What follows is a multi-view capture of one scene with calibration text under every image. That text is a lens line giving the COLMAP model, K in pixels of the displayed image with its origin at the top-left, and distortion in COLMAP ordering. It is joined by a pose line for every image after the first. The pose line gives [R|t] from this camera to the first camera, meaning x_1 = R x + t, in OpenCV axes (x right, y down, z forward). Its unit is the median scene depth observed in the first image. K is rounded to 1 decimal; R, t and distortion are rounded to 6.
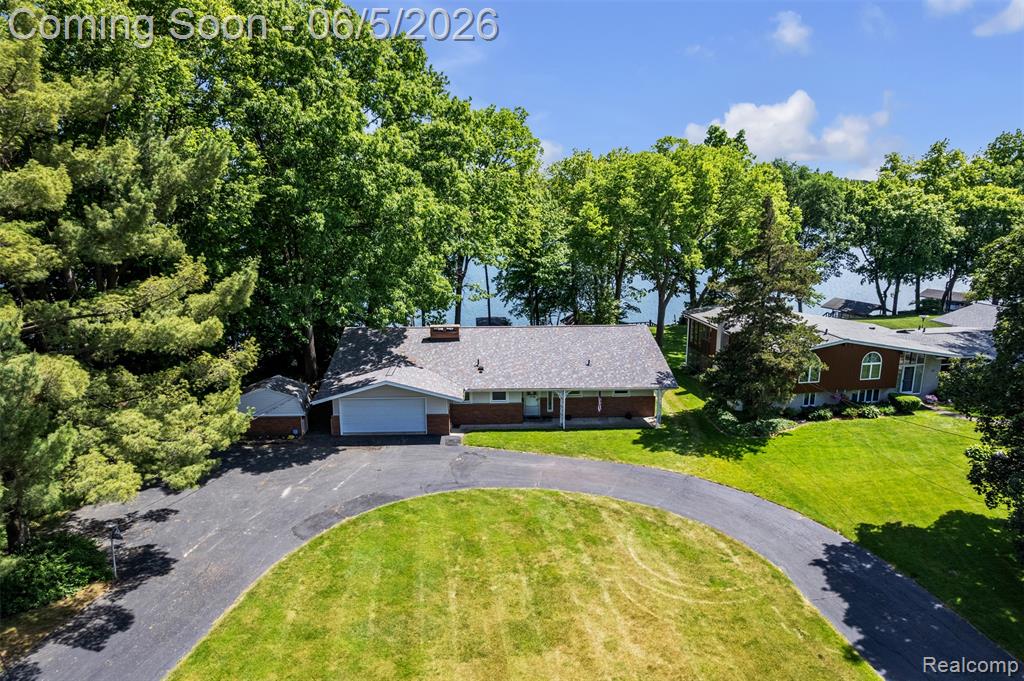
lens RADIAL K [[657.6, 0, 512.0], [0, 657.6, 340.5], [0, 0, 1]] dist [-0.079296, 0.071752]
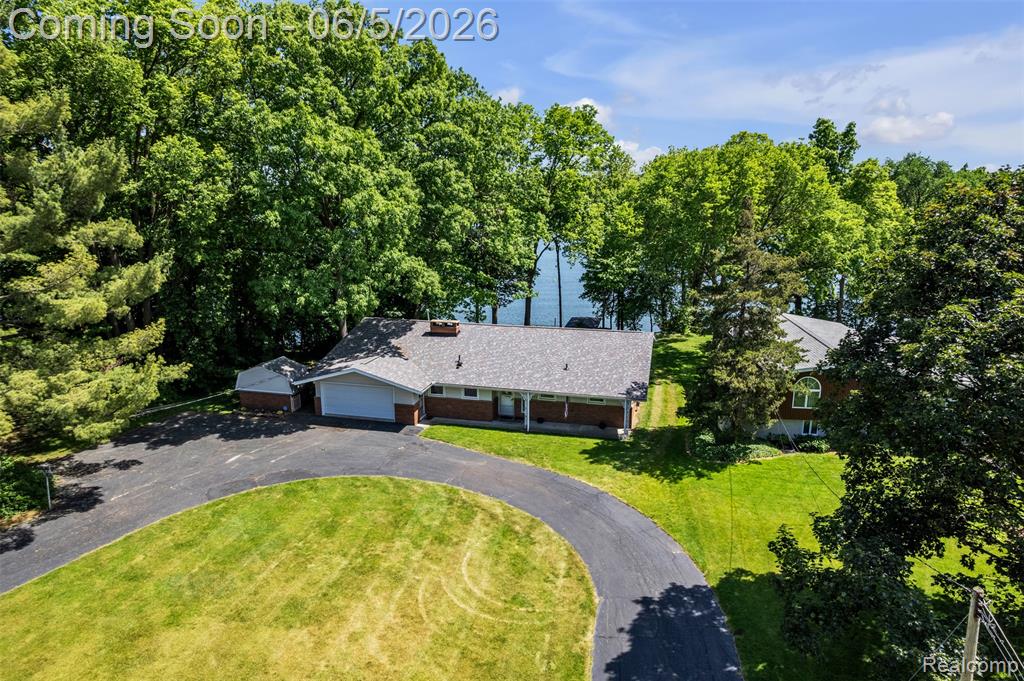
lens RADIAL K [[657.6, 0, 512.0], [0, 657.6, 340.5], [0, 0, 1]] dist [-0.079296, 0.071752]
pose [[0.958027, 0.065283, -0.279145, 0.341306], [-0.064595, 0.997843, 0.011674, -0.012454], [0.279305, 0.006848, 0.960178, 0.044743]]
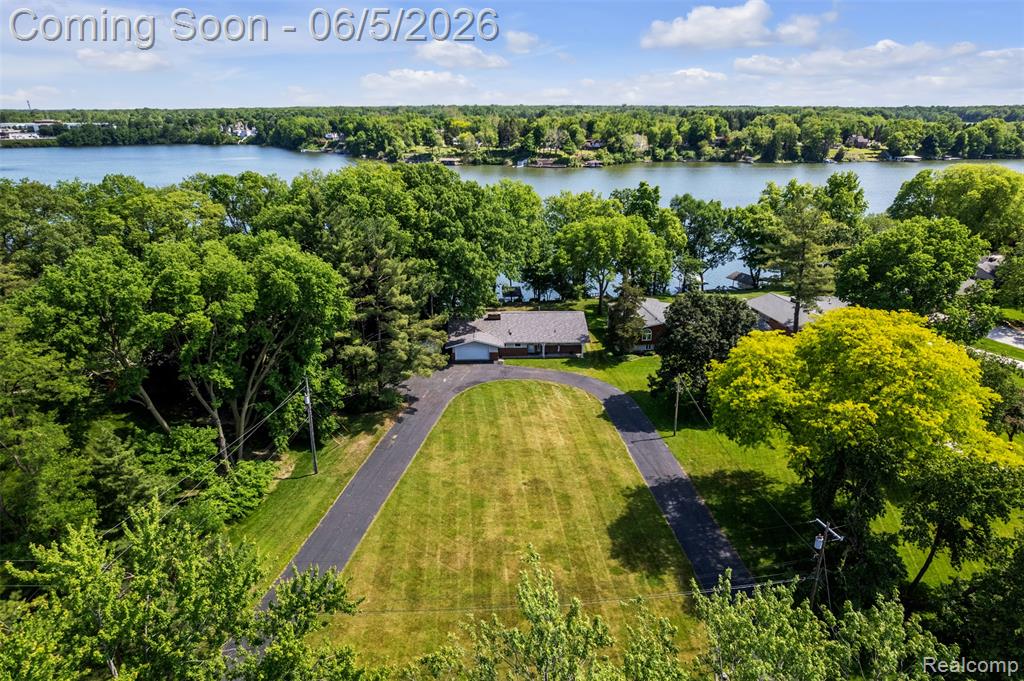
lens RADIAL K [[657.6, 0, 512.0], [0, 657.6, 340.5], [0, 0, 1]] dist [-0.079296, 0.071752]
pose [[0.999802, 0.005620, -0.019069, 0.006186], [-0.003333, 0.993021, 0.117893, -0.236345], [0.019599, -0.117806, 0.992843, -1.537110]]
